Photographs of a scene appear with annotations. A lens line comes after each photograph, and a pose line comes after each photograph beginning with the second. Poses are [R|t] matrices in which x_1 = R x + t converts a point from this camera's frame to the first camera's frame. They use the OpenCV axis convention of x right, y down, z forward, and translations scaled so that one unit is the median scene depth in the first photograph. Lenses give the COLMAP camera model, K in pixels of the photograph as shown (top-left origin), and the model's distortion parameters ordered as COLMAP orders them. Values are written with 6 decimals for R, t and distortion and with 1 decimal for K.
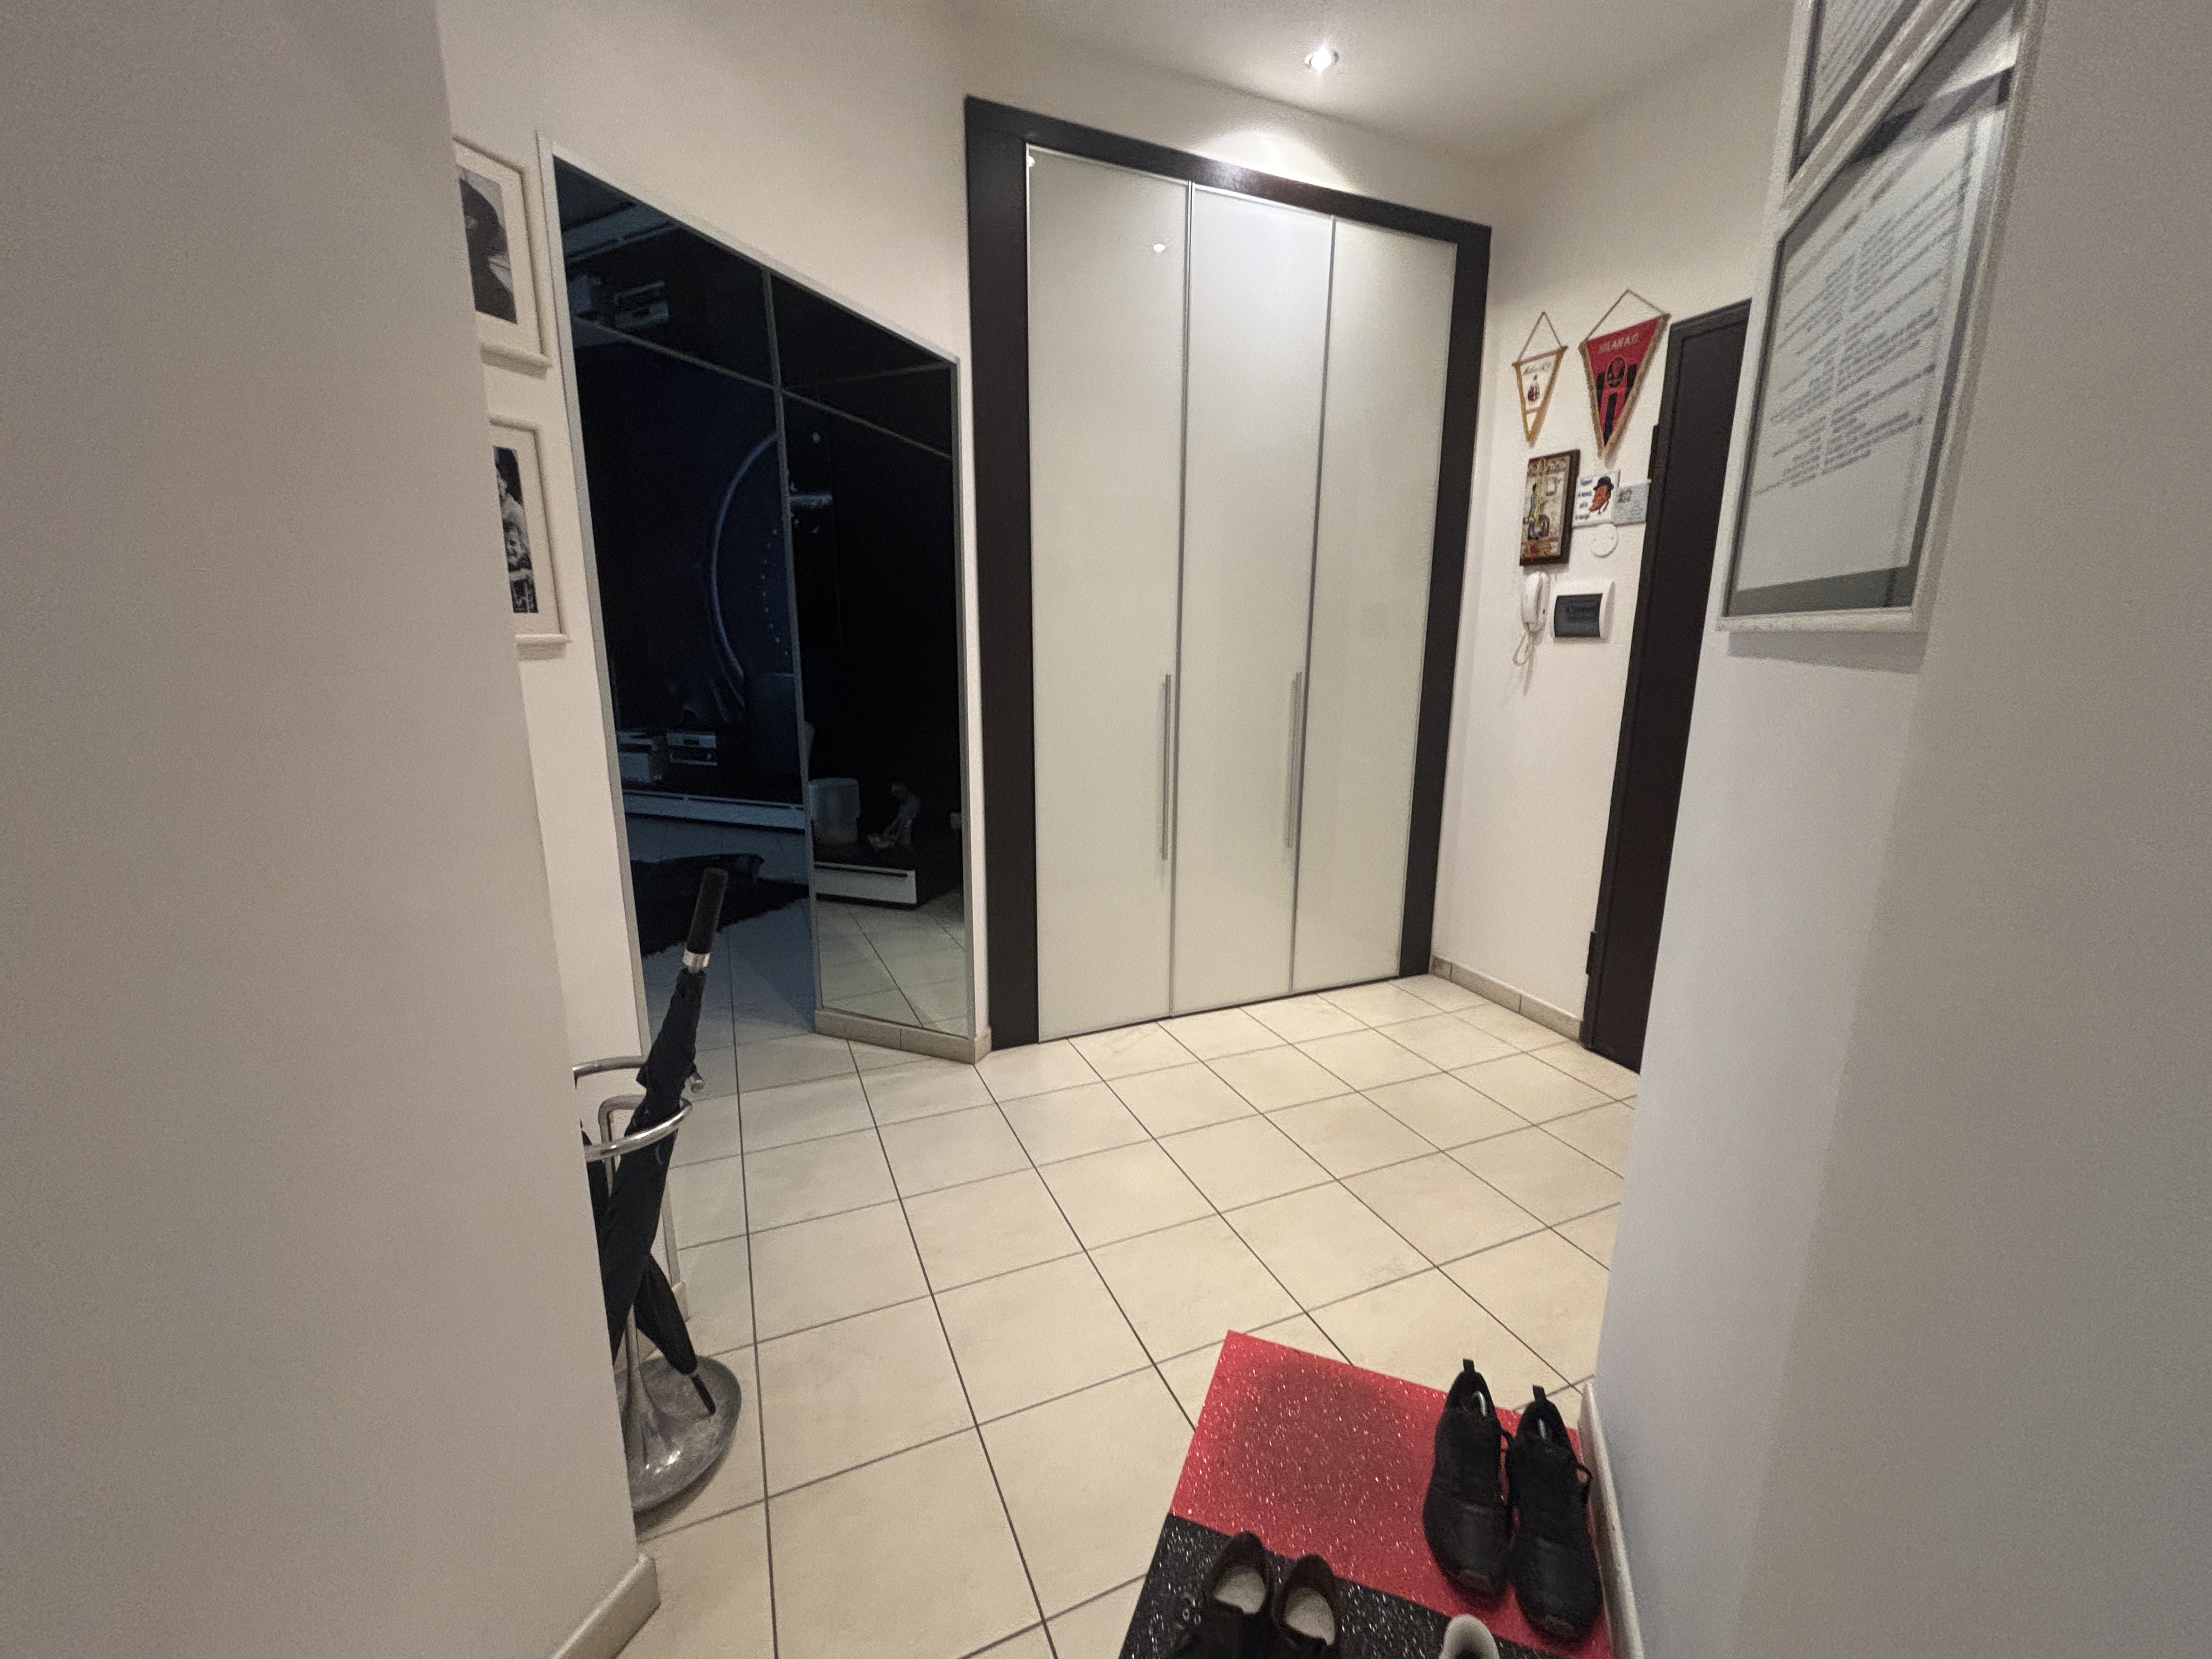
lens RADIAL K [[885.2, 0, 1092.3], [0, 885.2, 825.8], [0, 0, 1]] dist [-0.000757, -0.000348]
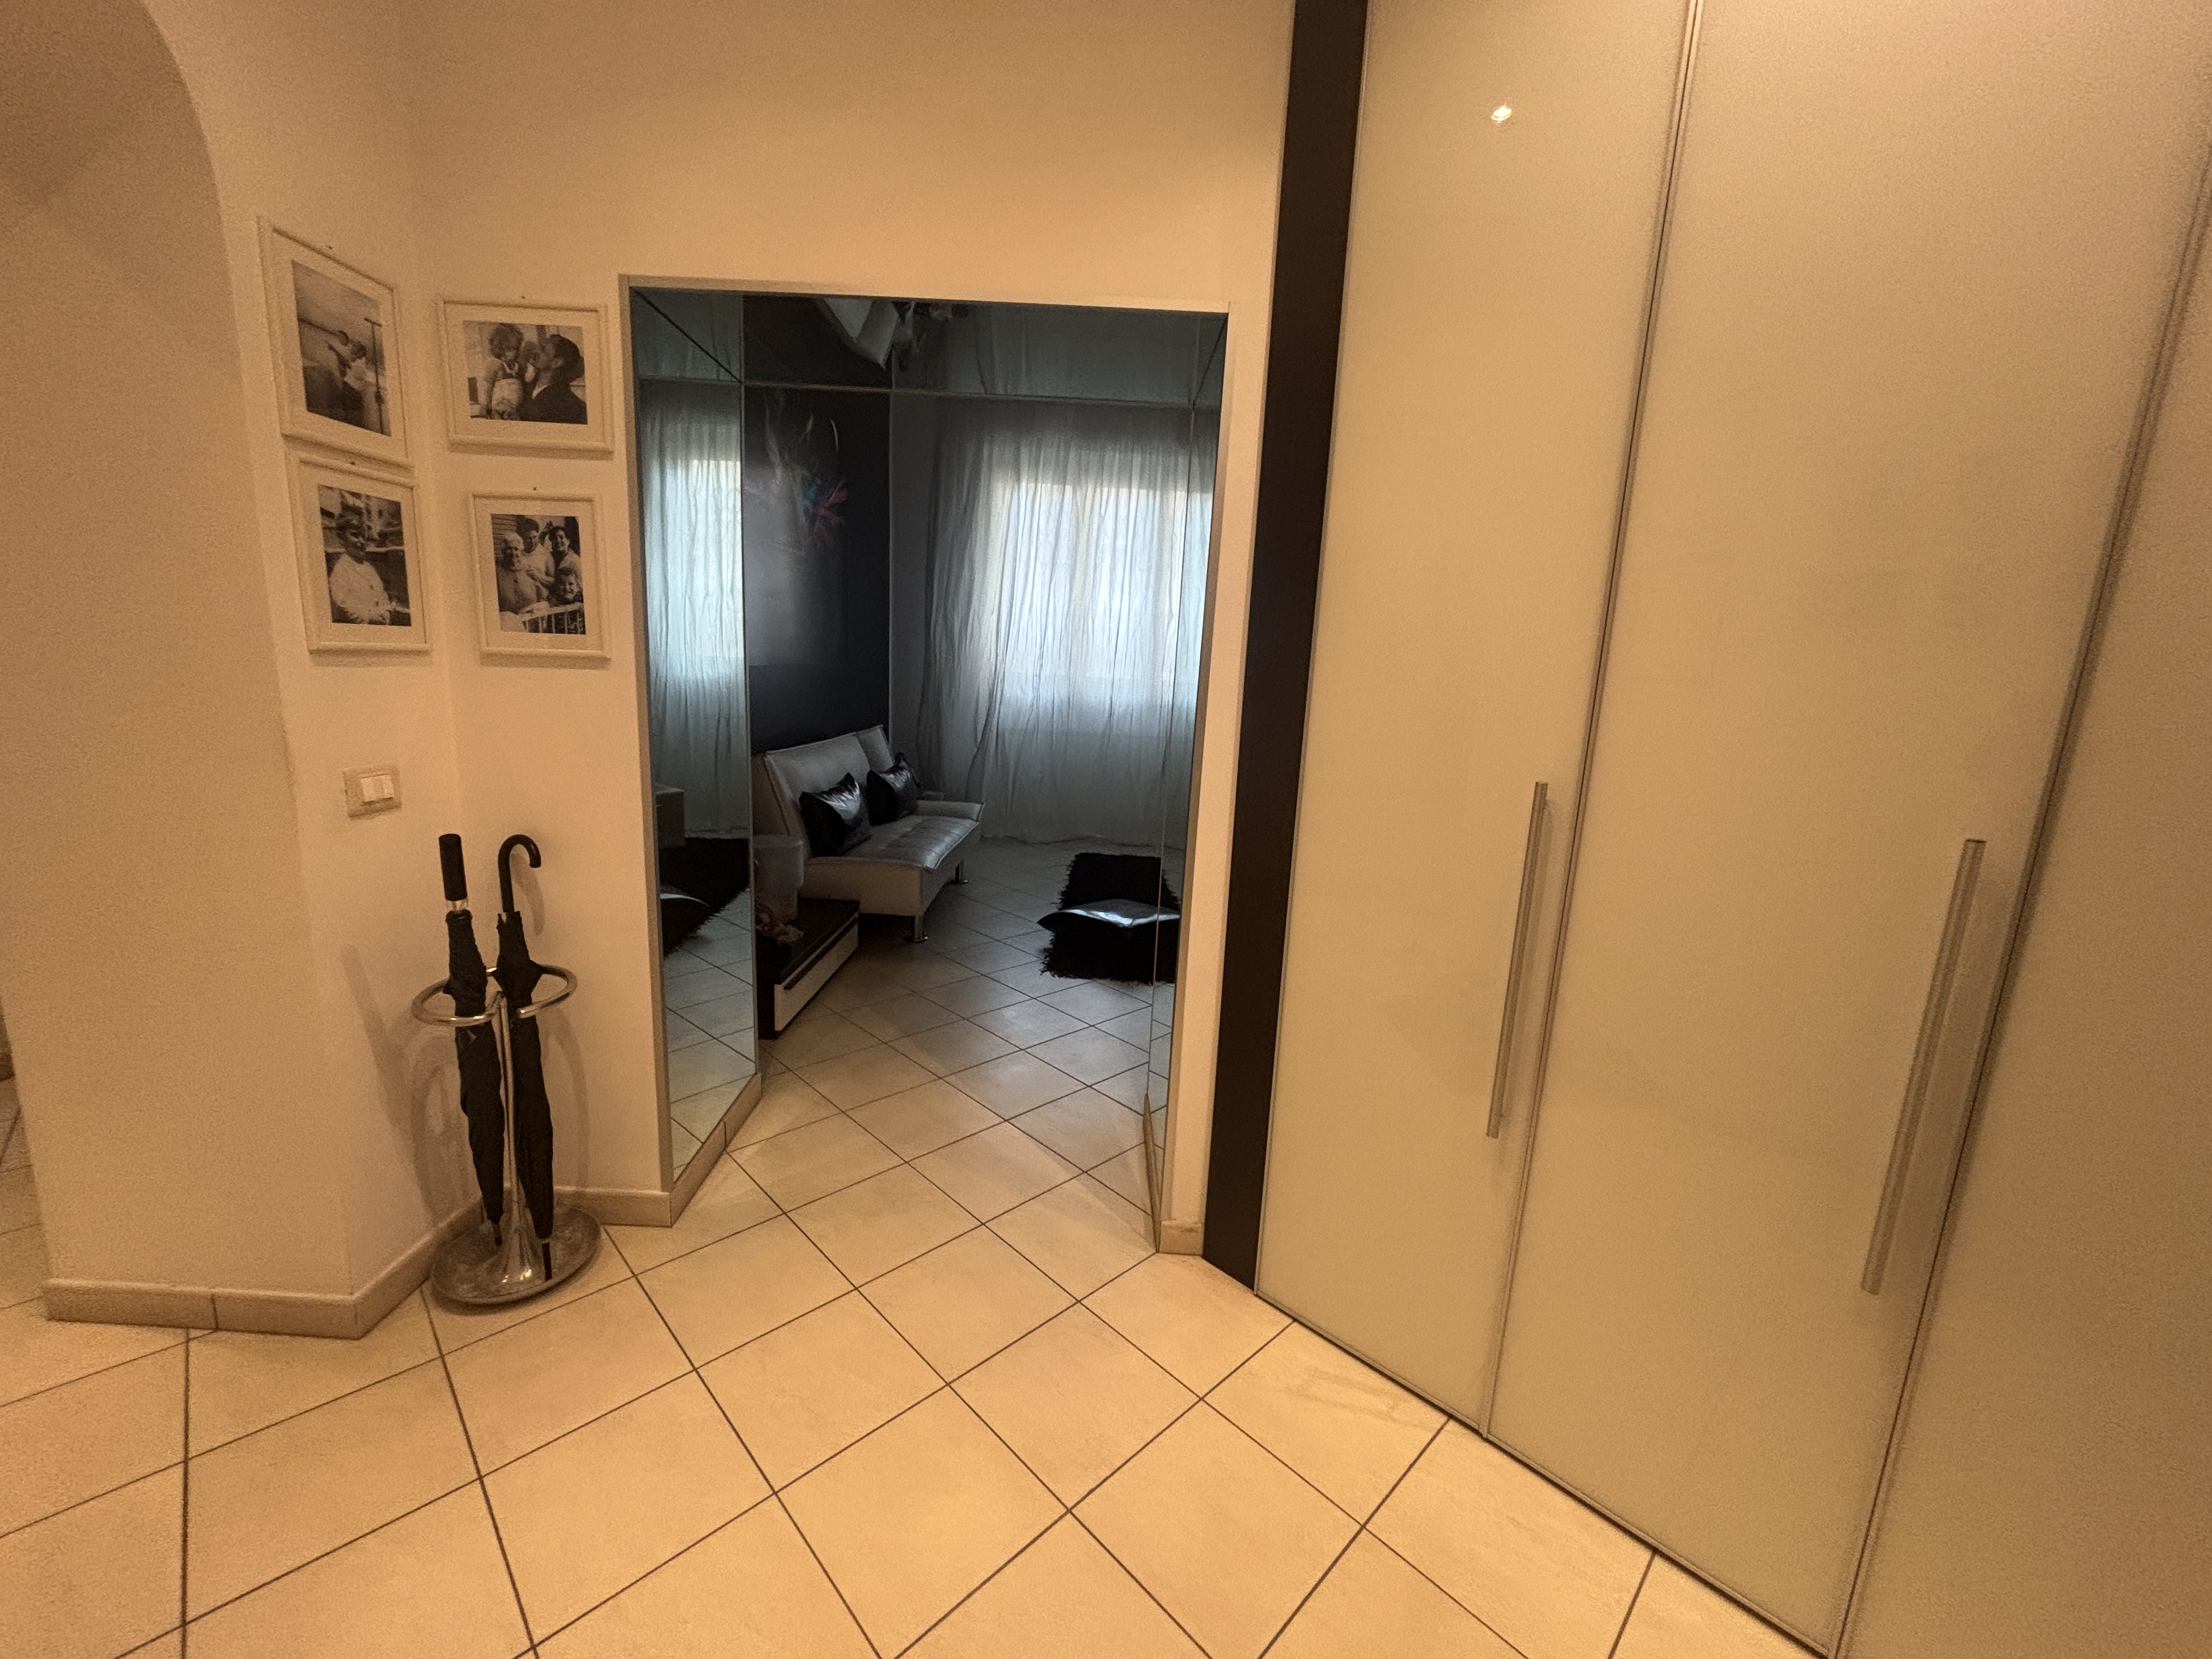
lens RADIAL K [[885.2, 0, 1092.3], [0, 885.2, 825.8], [0, 0, 1]] dist [-0.000757, -0.000348]
pose [[0.372126, 0.185476, -0.909462, 0.961254], [-0.248650, 0.963939, 0.094845, -0.283279], [0.894257, 0.190843, 0.404826, 1.217120]]
